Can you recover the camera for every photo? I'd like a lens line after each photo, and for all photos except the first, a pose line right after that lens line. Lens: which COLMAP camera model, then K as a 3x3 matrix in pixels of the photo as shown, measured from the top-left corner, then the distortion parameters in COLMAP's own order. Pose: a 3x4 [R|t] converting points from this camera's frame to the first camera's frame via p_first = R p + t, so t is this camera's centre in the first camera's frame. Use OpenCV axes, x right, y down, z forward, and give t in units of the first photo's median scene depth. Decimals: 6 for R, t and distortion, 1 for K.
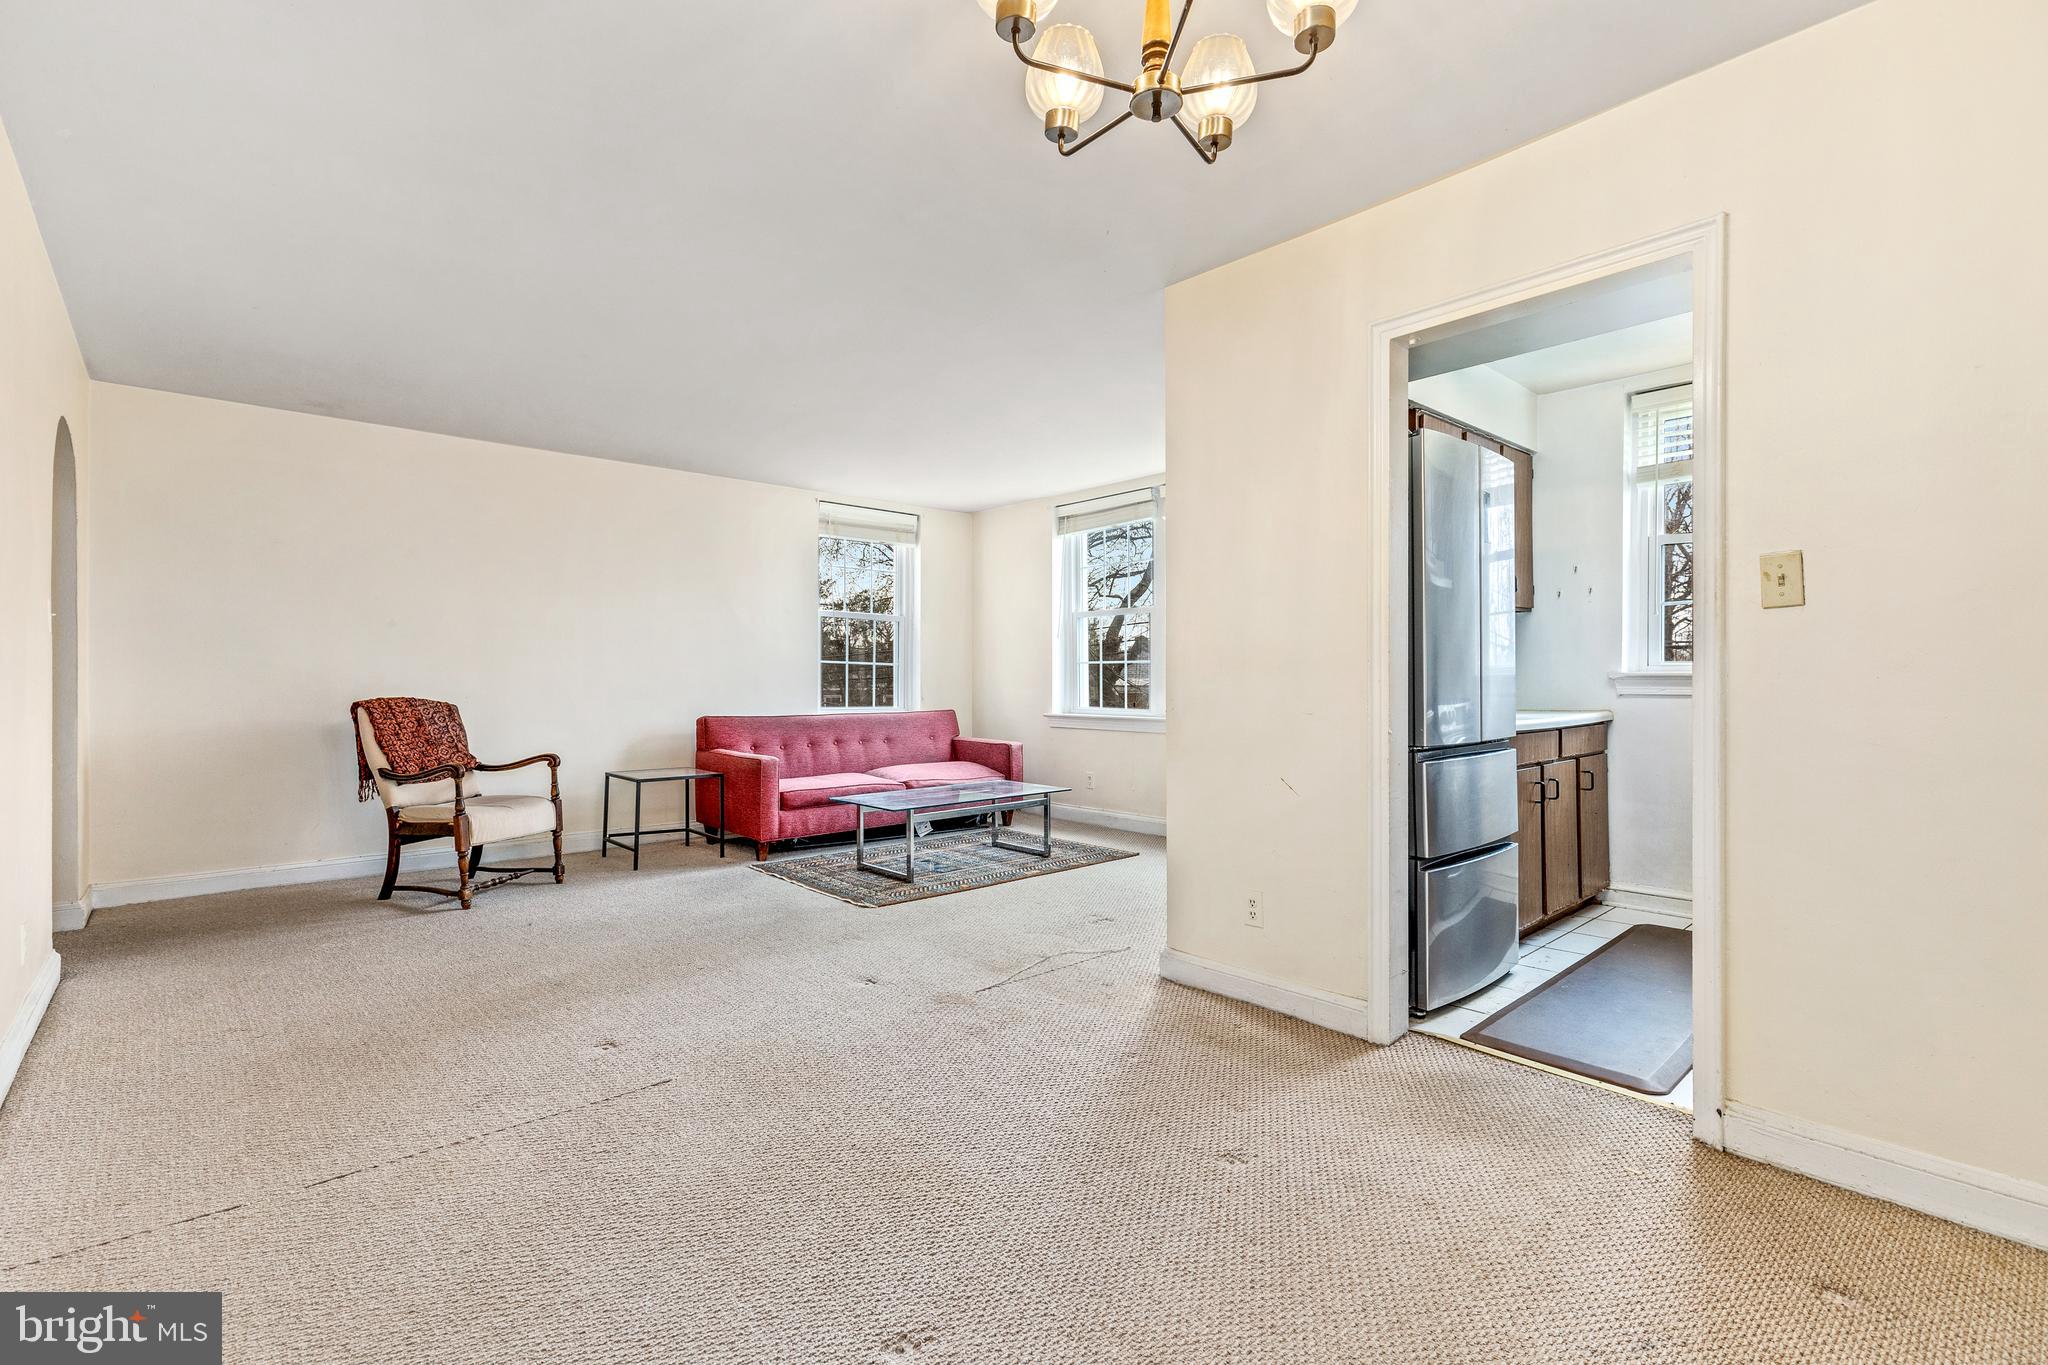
lens RADIAL K [[920.9, 0, 1015.8], [0, 920.9, 677.2], [0, 0, 1]] dist [0.005134, -0.001441]
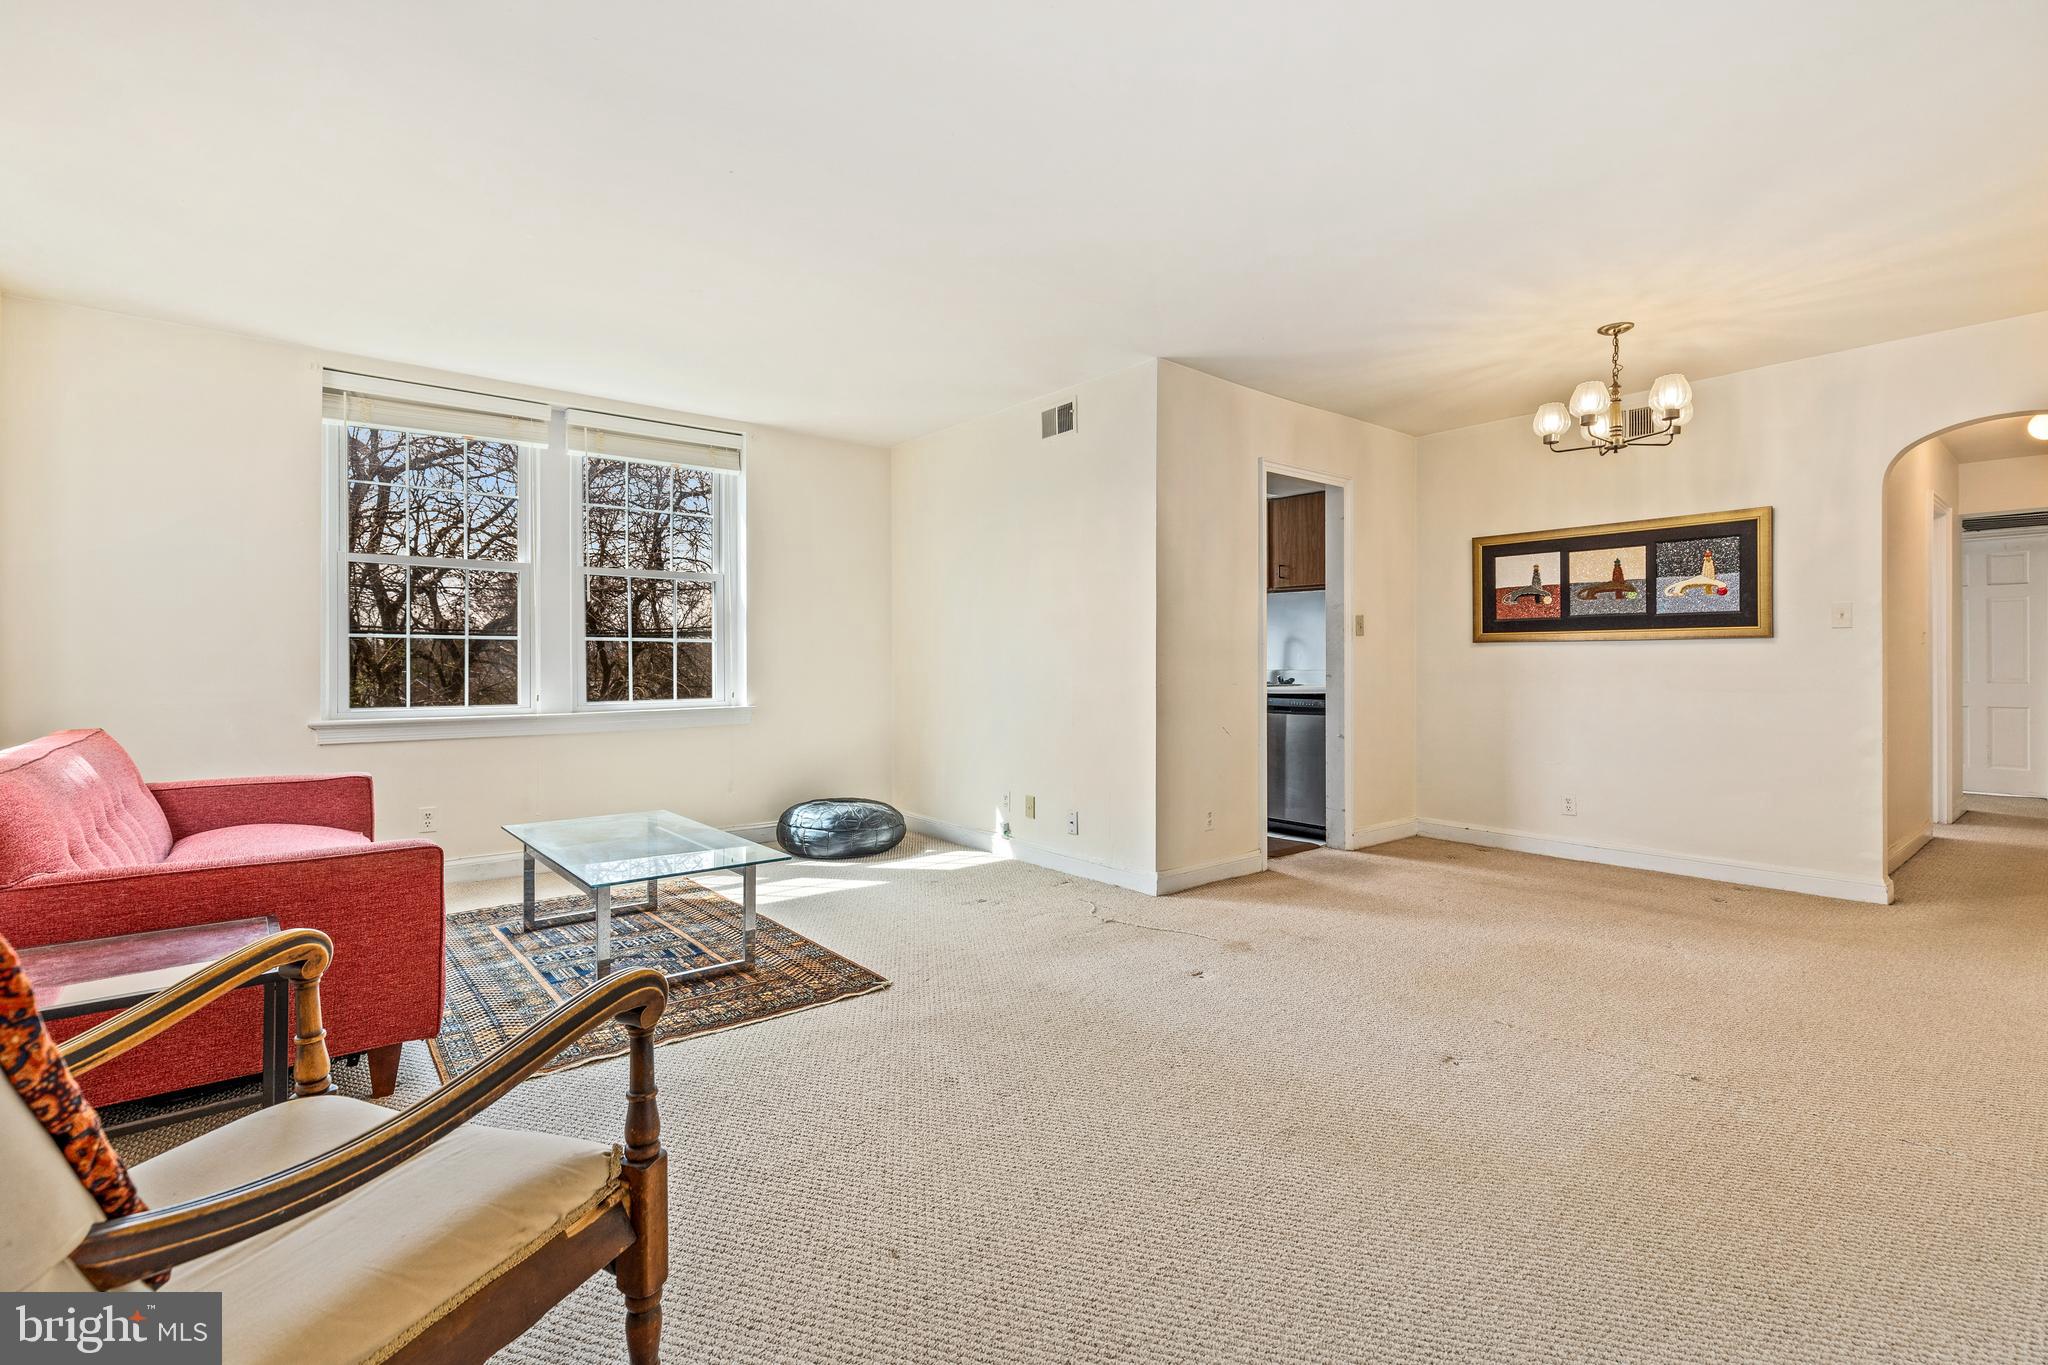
lens RADIAL K [[920.9, 0, 1022.5], [0, 920.9, 664.8], [0, 0, 1]] dist [0.005134, -0.001441]
pose [[0.043588, -0.001432, 0.999049, -0.686559], [-0.000054, 0.999999, 0.001436, 0.003488], [-0.999050, -0.000116, 0.043588, 0.694589]]
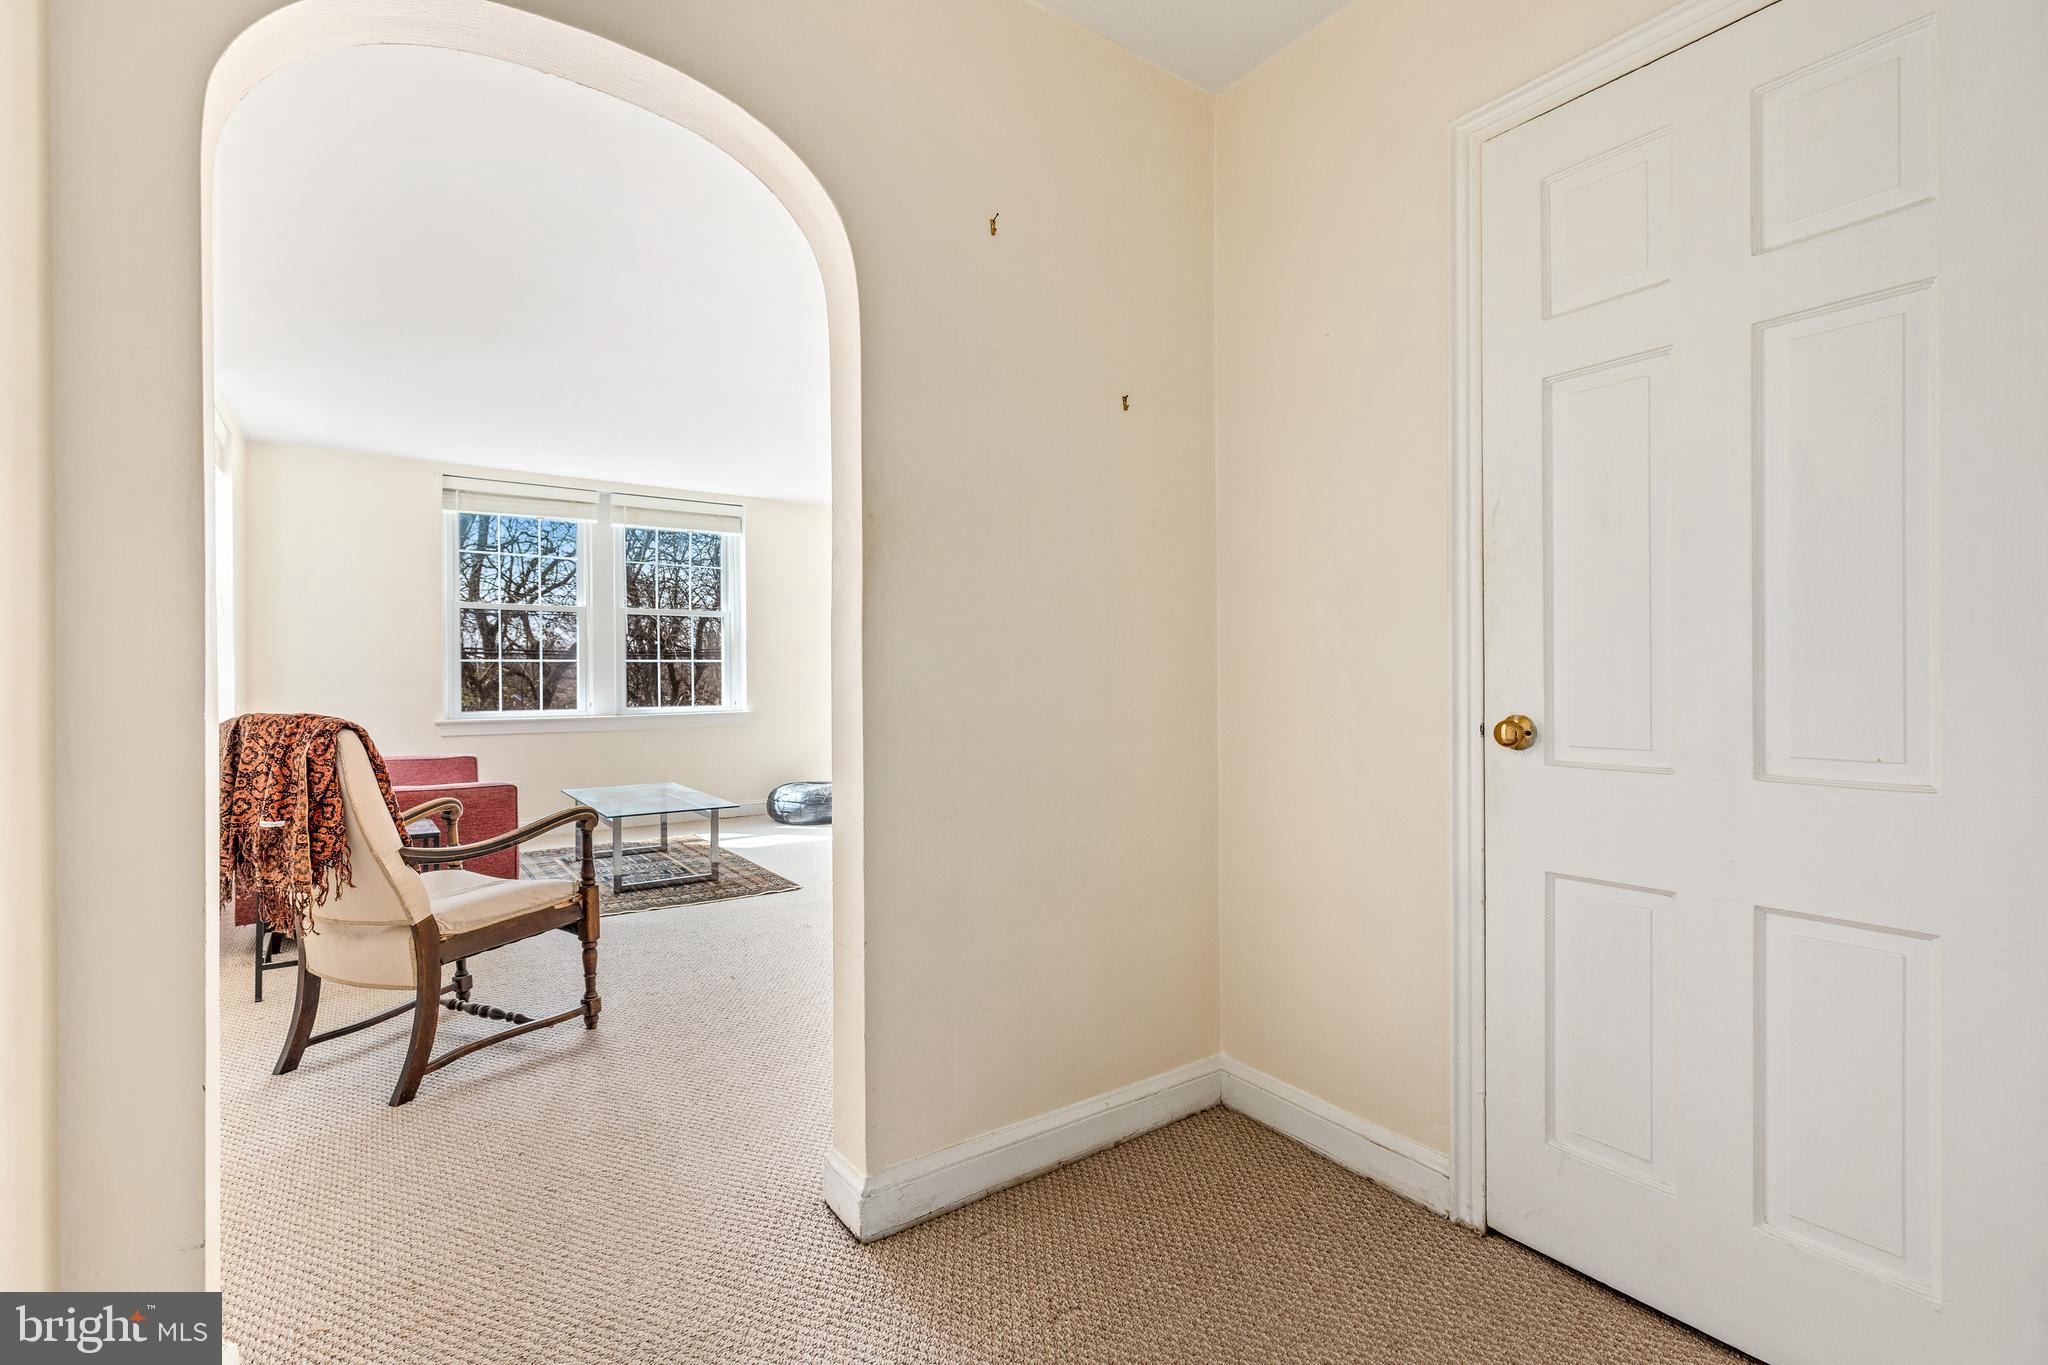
lens RADIAL K [[920.9, 0, 1028.2], [0, 920.9, 682.8], [0, 0, 1]] dist [0.005134, -0.001441]
pose [[0.116110, -0.005281, 0.993222, -0.964315], [0.003607, 0.999982, 0.004895, 0.003942], [-0.993230, 0.003014, 0.116127, 0.483472]]
